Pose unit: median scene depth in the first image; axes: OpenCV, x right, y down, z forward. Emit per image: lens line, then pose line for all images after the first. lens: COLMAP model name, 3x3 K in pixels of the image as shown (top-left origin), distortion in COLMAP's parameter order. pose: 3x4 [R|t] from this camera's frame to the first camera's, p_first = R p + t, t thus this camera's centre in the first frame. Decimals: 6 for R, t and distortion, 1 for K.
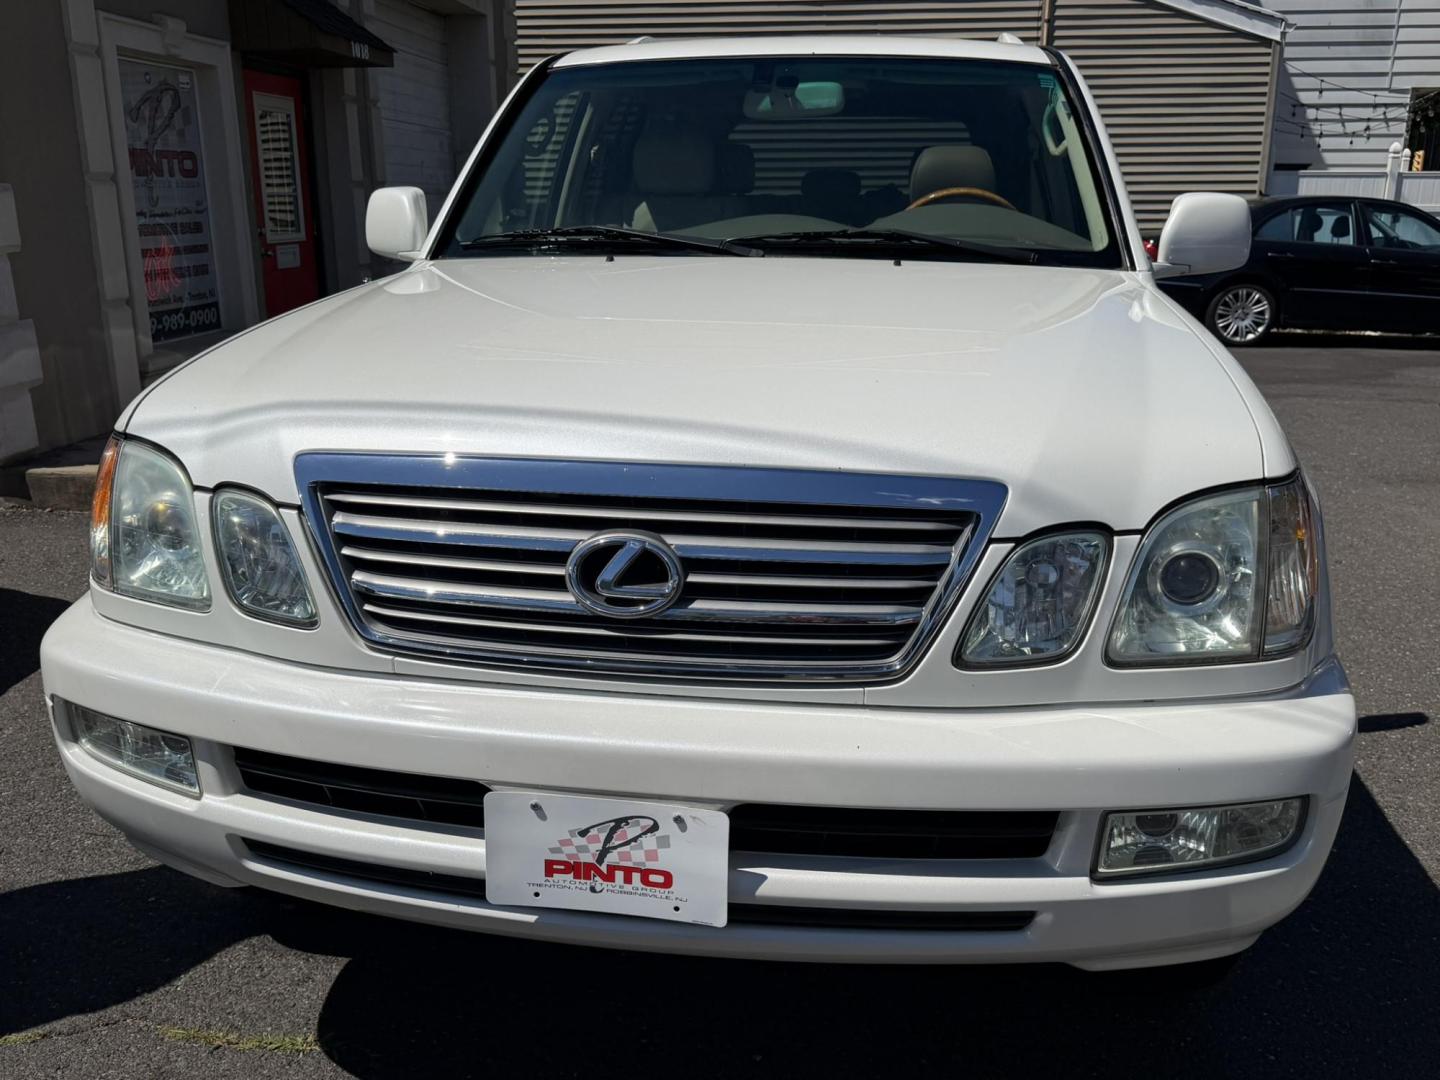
lens RADIAL K [[1220.2, 0, 709.1], [0, 1220.2, 530.7], [0, 0, 1]] dist [0.083818, -0.114411]
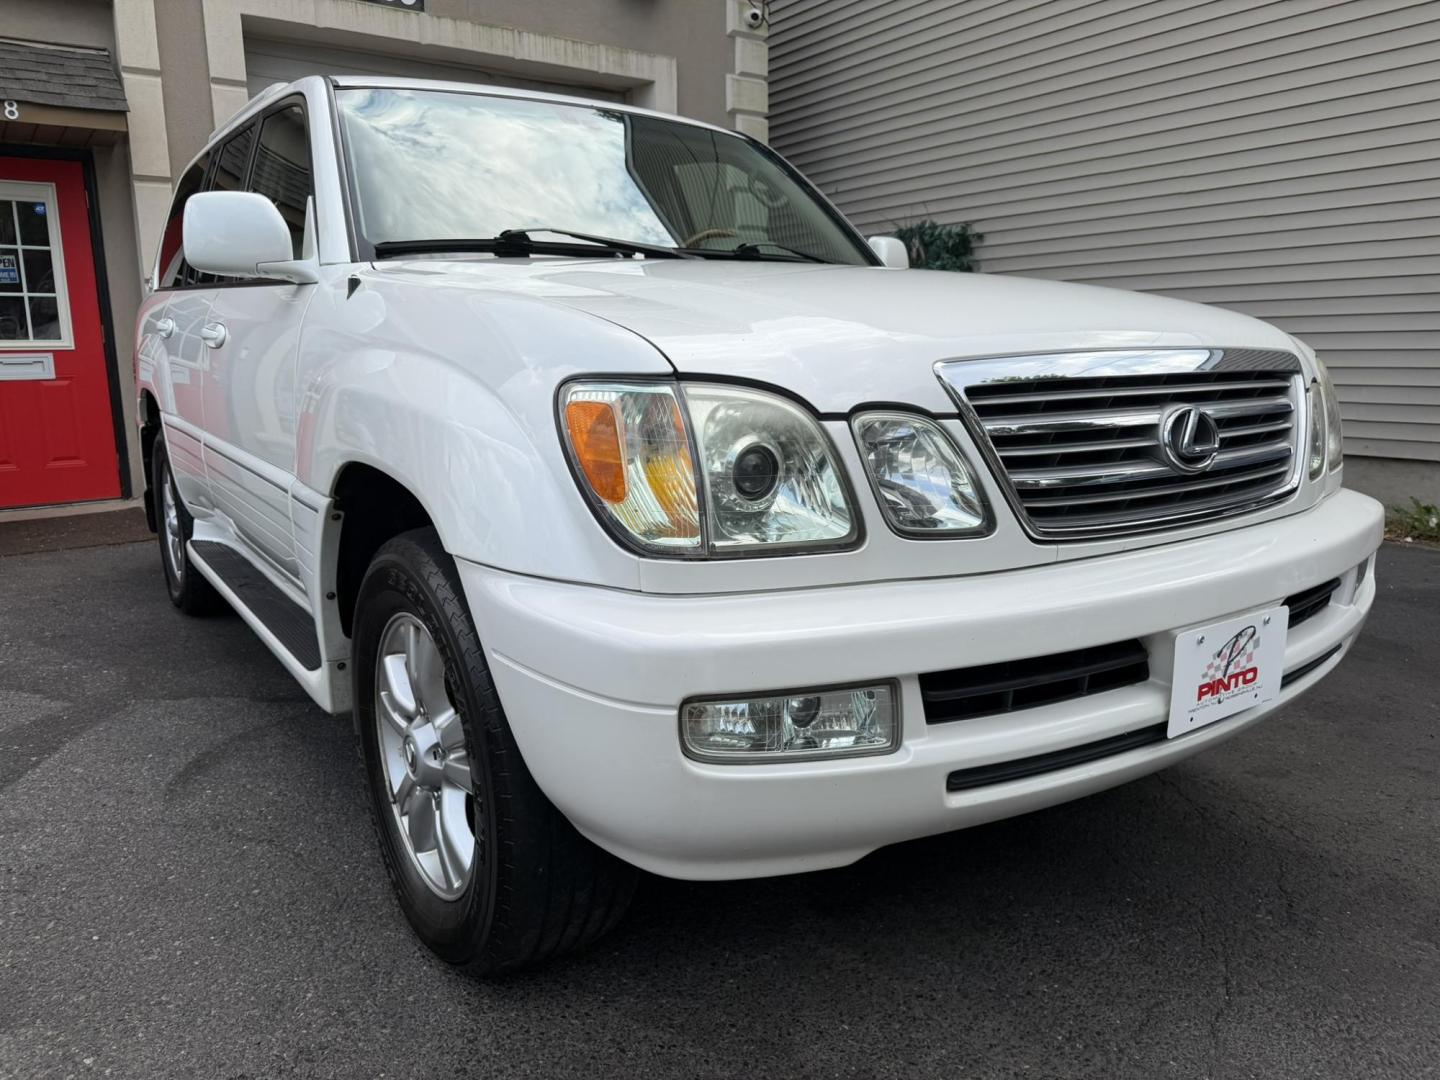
lens RADIAL K [[1028.5, 0, 700.7], [0, 1028.5, 544.6], [0, 0, 1]] dist [0.021067, -0.031432]
pose [[0.722298, -0.144294, 0.676361, -1.100327], [0.185974, 0.982493, 0.010999, 0.036595], [-0.666107, 0.117841, 0.736488, 0.569546]]
